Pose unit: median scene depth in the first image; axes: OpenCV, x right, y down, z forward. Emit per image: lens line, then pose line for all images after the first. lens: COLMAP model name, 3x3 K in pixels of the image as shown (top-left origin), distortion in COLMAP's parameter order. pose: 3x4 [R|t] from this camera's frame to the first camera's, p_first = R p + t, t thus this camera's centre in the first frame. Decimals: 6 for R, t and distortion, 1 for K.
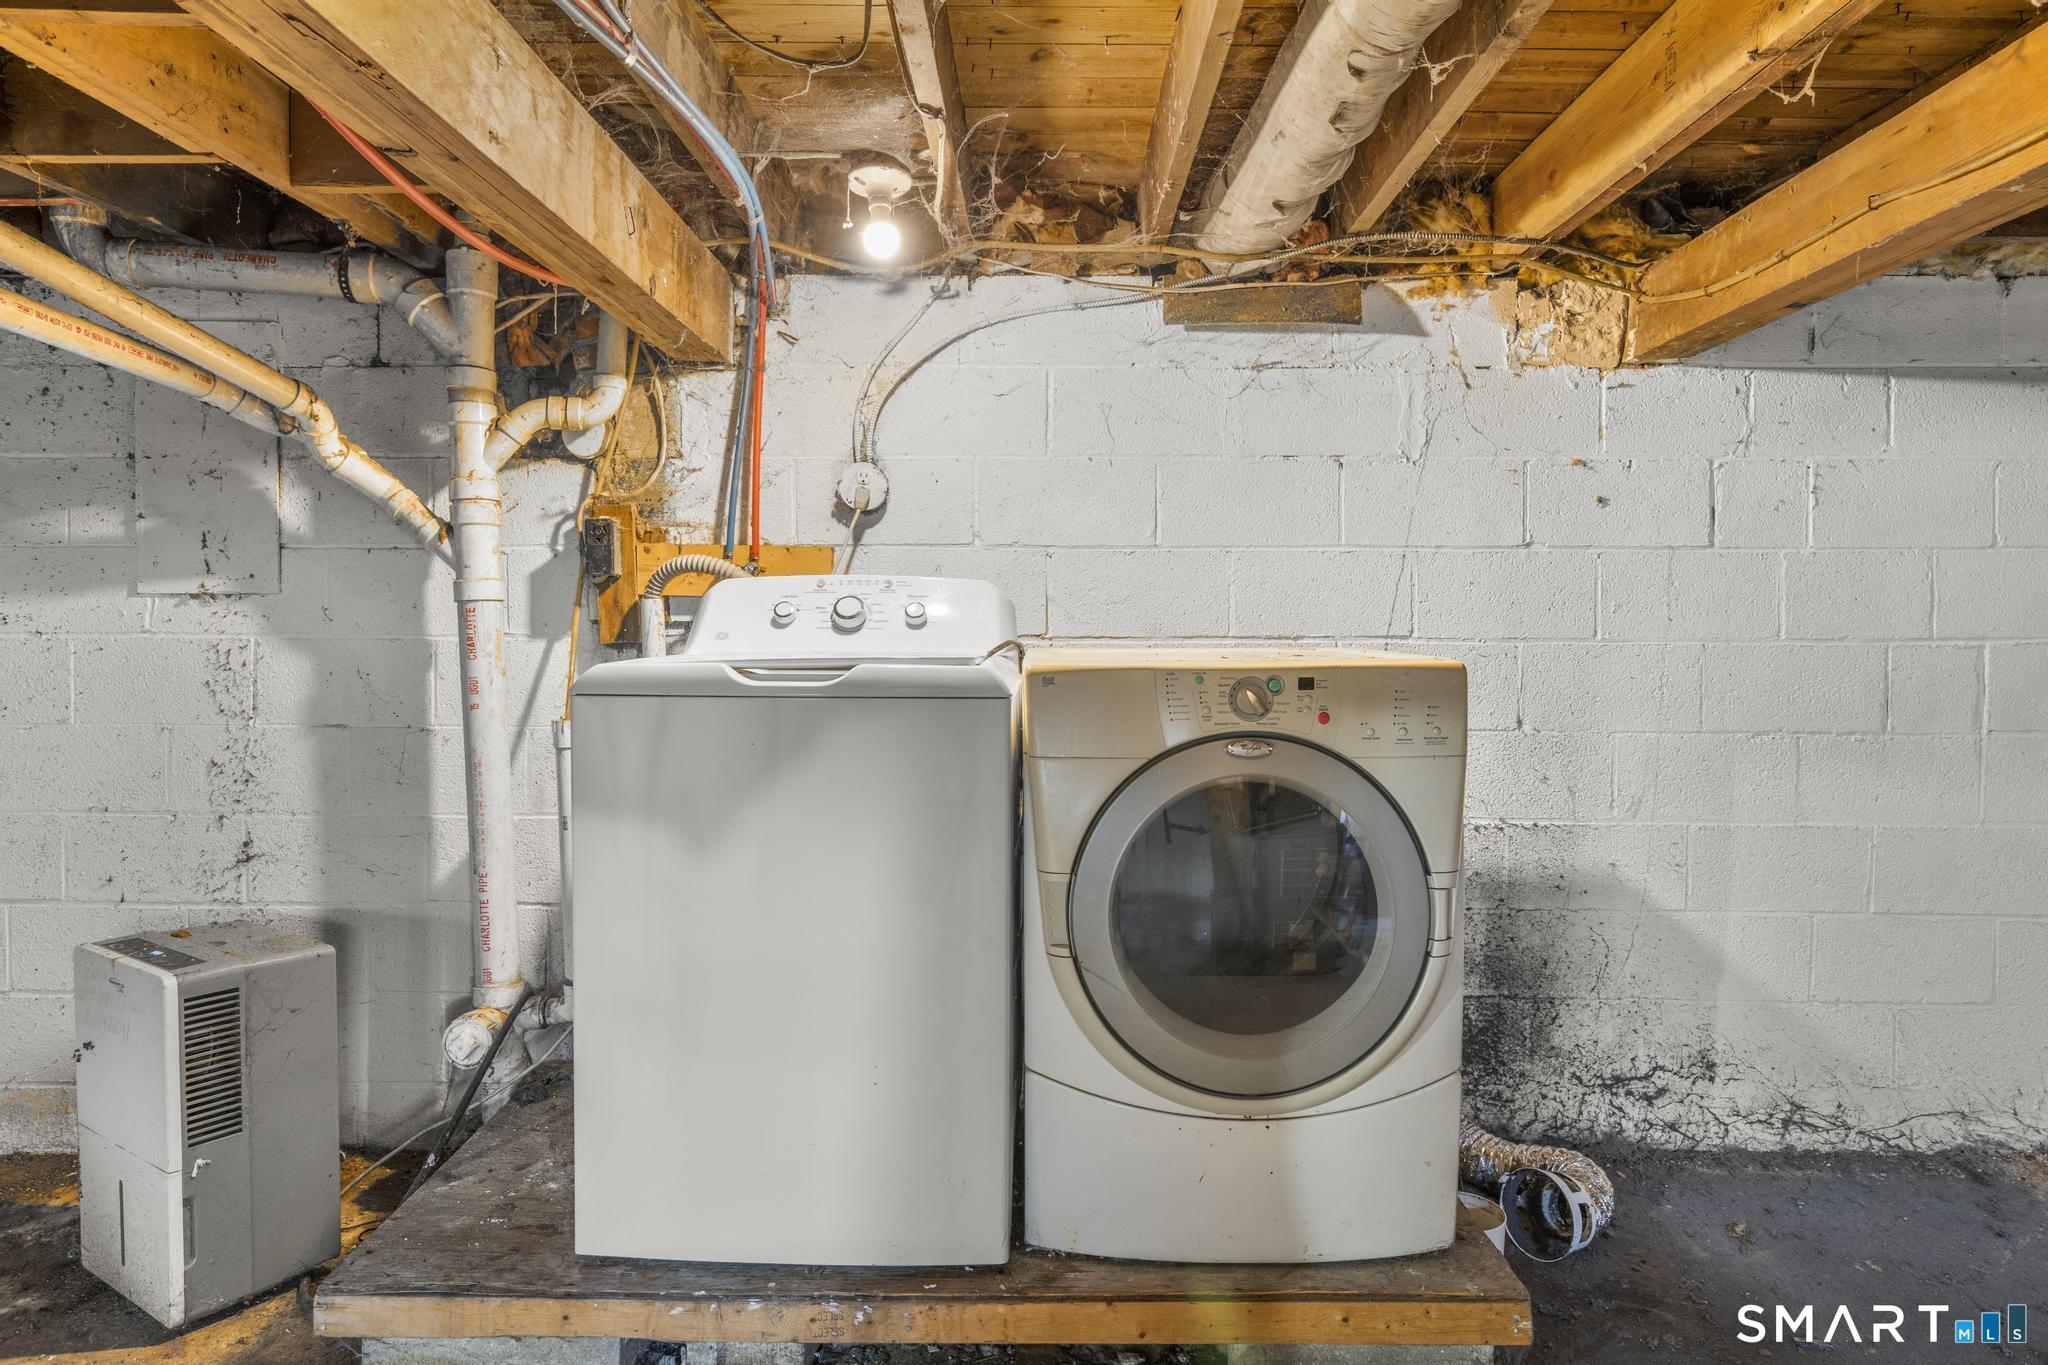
lens RADIAL K [[1263.8, 0, 1024.0], [0, 1263.8, 682.5], [0, 0, 1]] dist [0.018431, -0.000098]
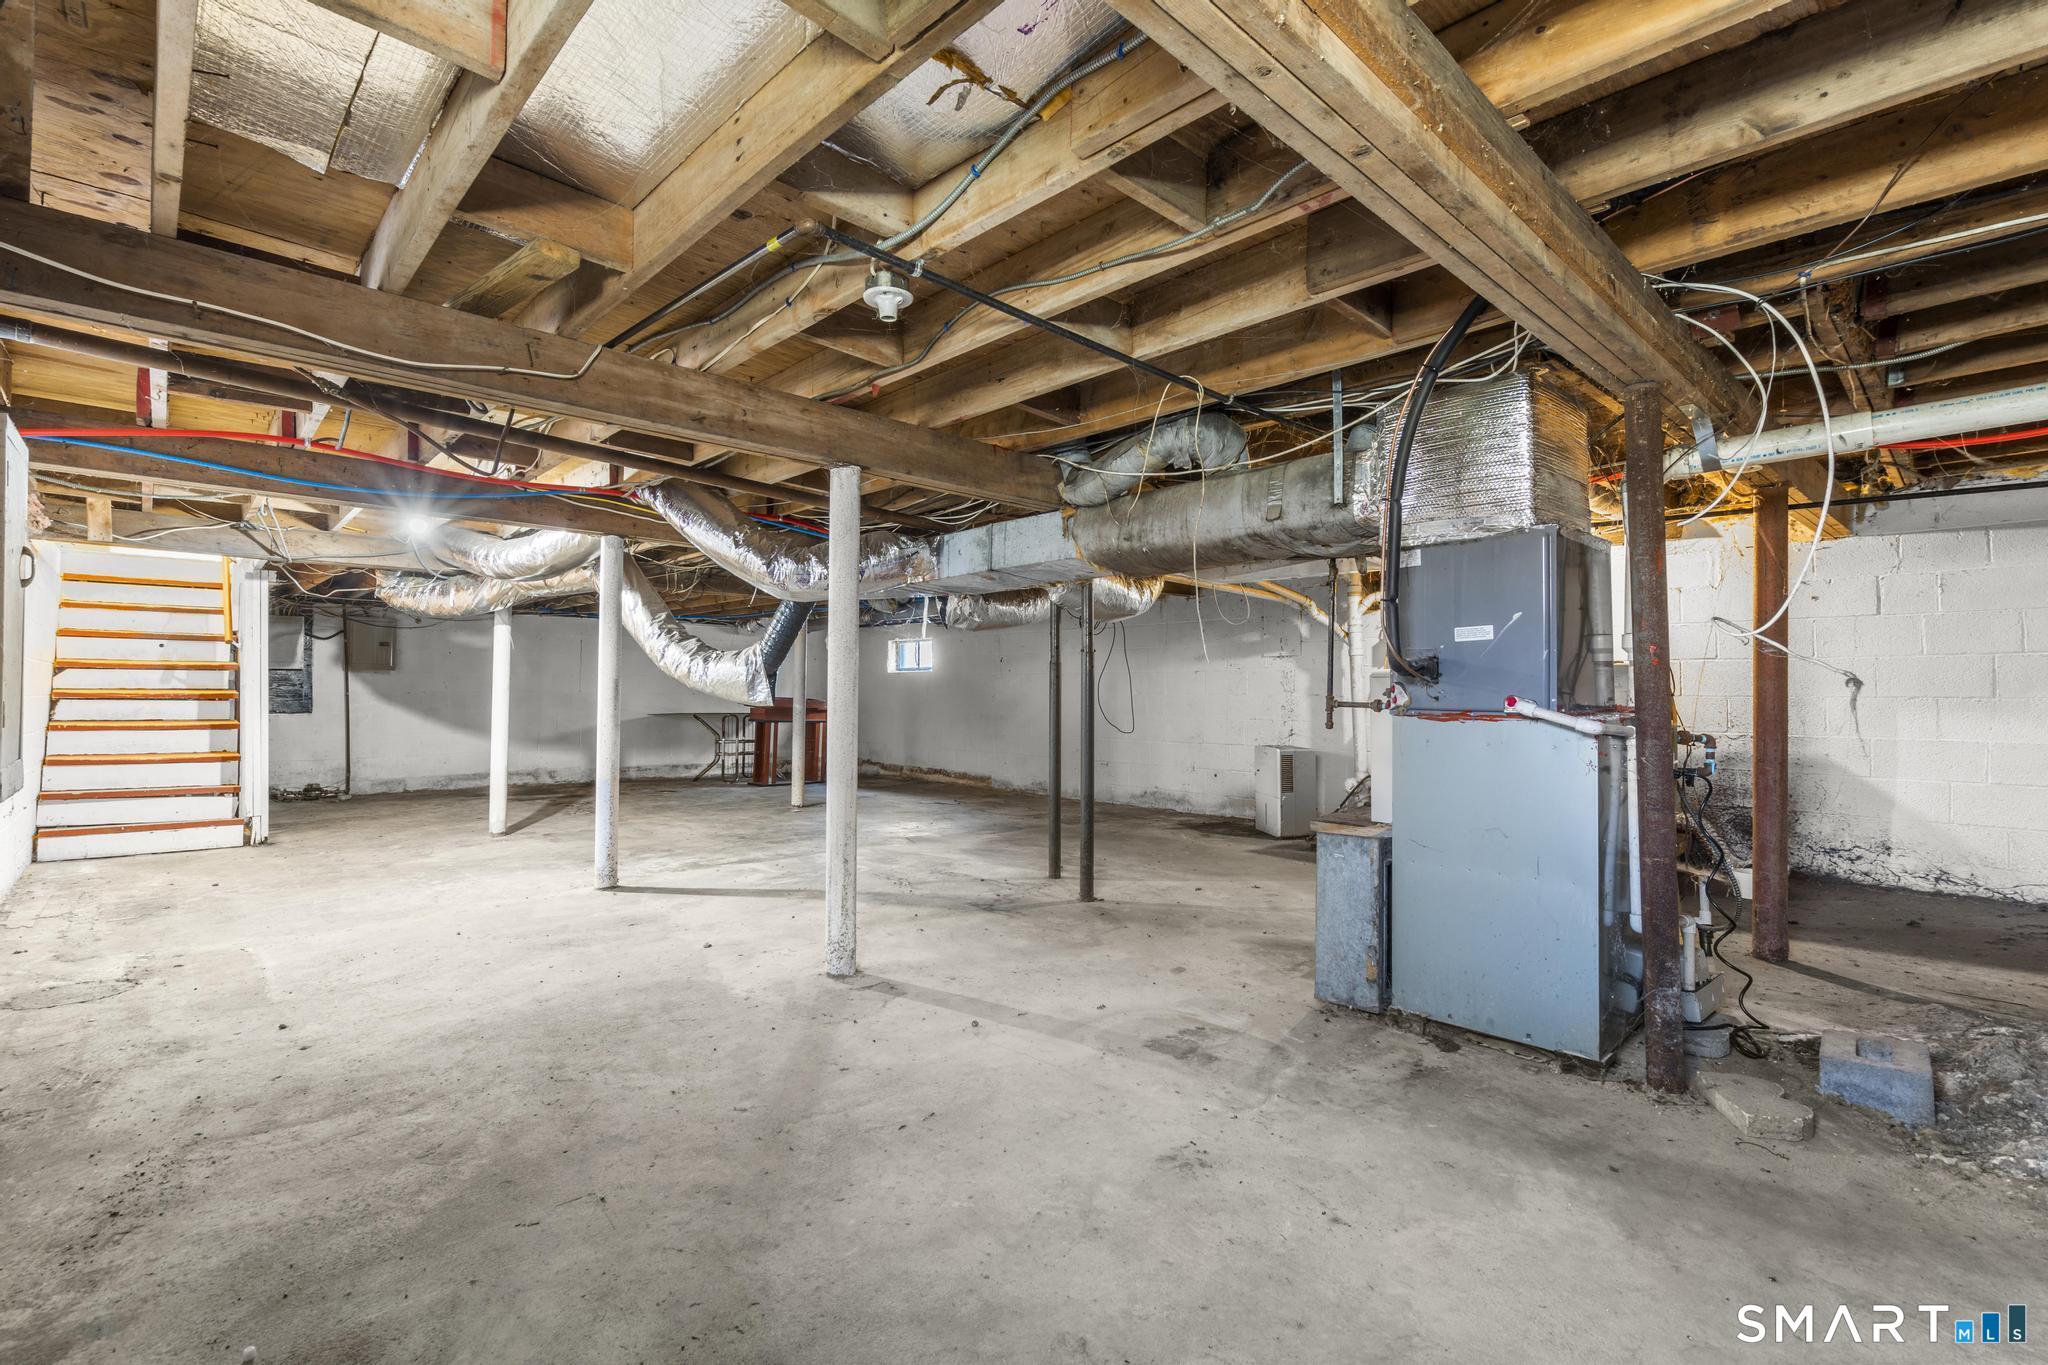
lens RADIAL K [[922.0, 0, 1020.3], [0, 922.0, 677.6], [0, 0, 1]] dist [-0.007568, 0.003858]
pose [[0.690412, -0.014118, -0.723278, 0.657883], [-0.018826, 0.999120, -0.037472, 0.093299], [0.723171, 0.039487, 0.689539, -1.203243]]
